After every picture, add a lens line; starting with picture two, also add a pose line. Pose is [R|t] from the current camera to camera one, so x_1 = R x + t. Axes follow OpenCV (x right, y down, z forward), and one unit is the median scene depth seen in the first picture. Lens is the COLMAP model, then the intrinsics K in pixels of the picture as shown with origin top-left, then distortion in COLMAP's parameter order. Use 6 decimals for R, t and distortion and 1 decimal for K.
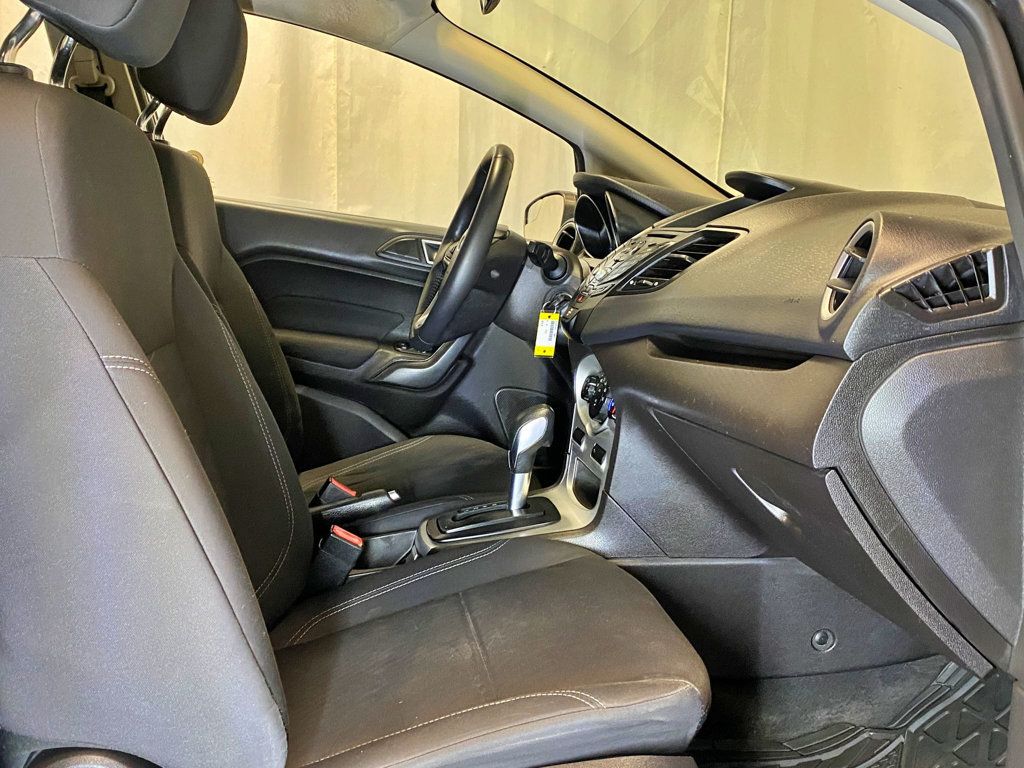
lens RADIAL K [[1029.8, 0, 512.0], [0, 1029.8, 384.0], [0, 0, 1]] dist [0.074473, -0.028194]
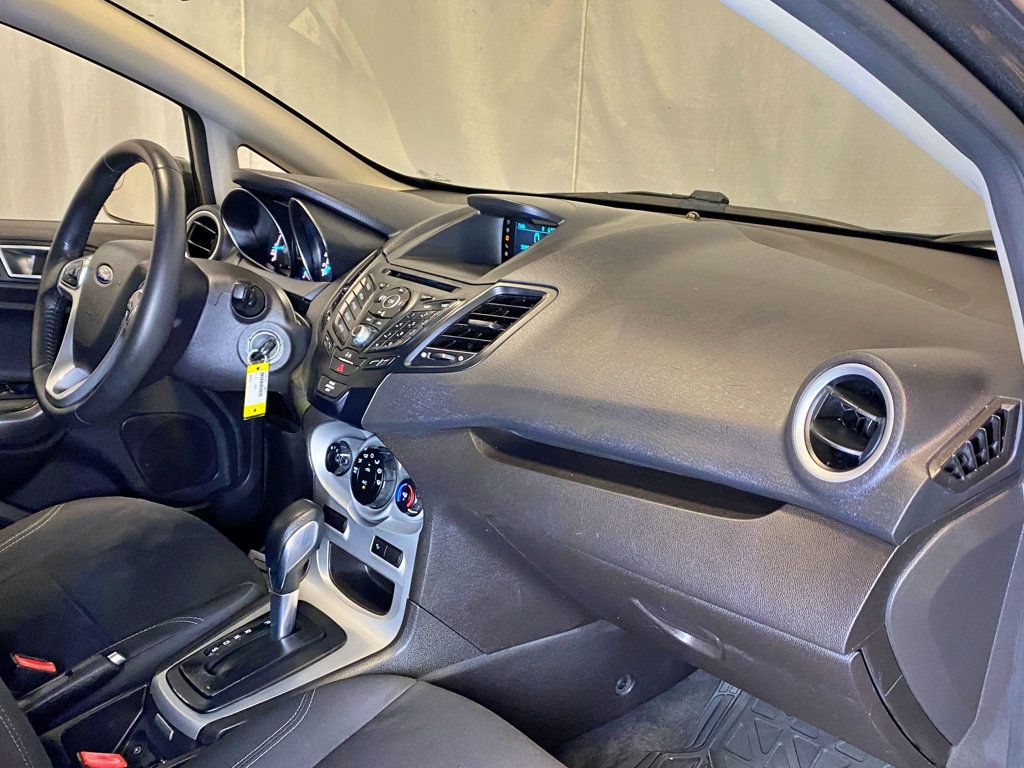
lens RADIAL K [[1029.8, 0, 512.0], [0, 1029.8, 384.0], [0, 0, 1]] dist [0.074473, -0.028194]
pose [[0.865361, -0.155312, 0.476476, -0.202592], [0.088270, 0.983138, 0.160150, -0.187453], [-0.493314, -0.096529, 0.864478, 0.235788]]
